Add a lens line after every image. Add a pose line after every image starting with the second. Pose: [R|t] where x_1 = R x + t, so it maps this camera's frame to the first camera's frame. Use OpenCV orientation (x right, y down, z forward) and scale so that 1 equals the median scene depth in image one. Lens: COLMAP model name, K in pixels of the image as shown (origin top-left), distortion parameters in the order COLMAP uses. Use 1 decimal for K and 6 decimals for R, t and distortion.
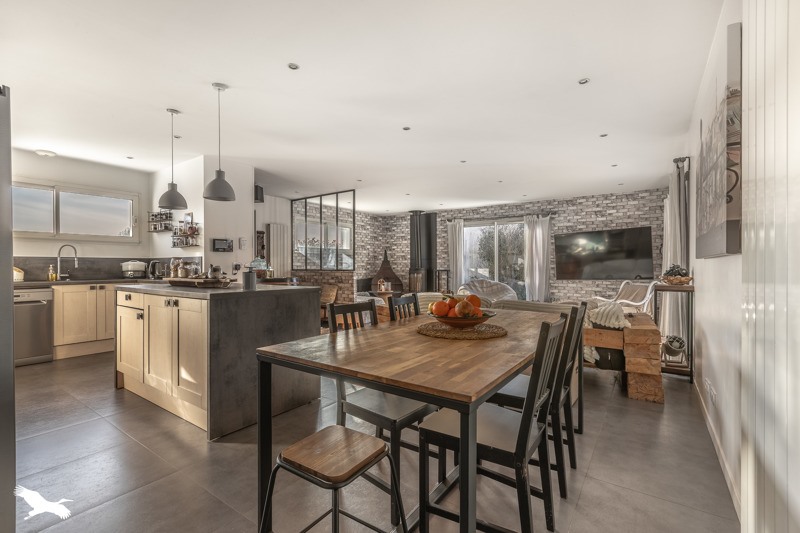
lens RADIAL K [[362.9, 0, 387.3], [0, 362.9, 264.4], [0, 0, 1]] dist [-0.000400, 0.000040]
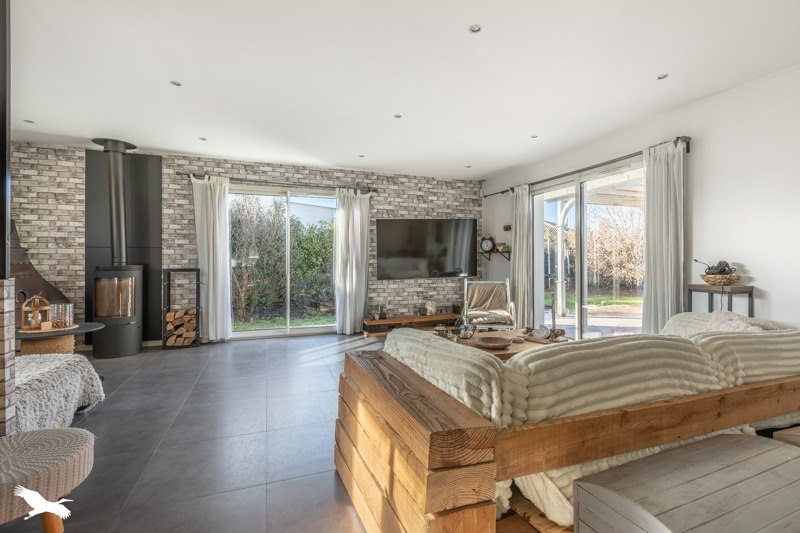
lens RADIAL K [[362.9, 0, 387.3], [0, 362.9, 264.4], [0, 0, 1]] dist [-0.000400, 0.000040]
pose [[0.540459, 0.007878, 0.841333, -0.141817], [0.002871, 0.999933, -0.011208, 0.017808], [-0.841365, 0.008473, 0.540400, 0.542398]]
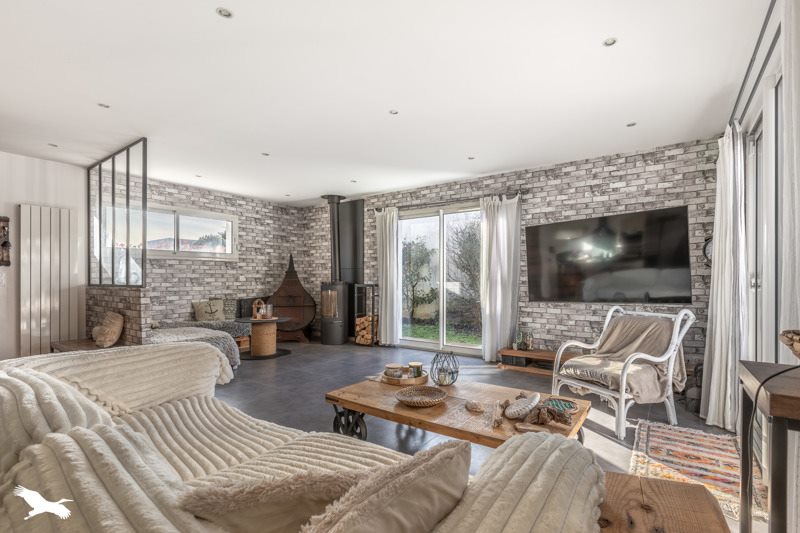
lens RADIAL K [[388.1, 0, 399.7], [0, 388.1, 275.8], [0, 0, 1]] dist [0.000716, 0.000272]
pose [[0.999900, 0.000705, 0.014099, 0.225603], [-0.000675, 0.999998, -0.002124, 0.000766], [-0.014101, 0.002114, 0.999898, 0.332821]]
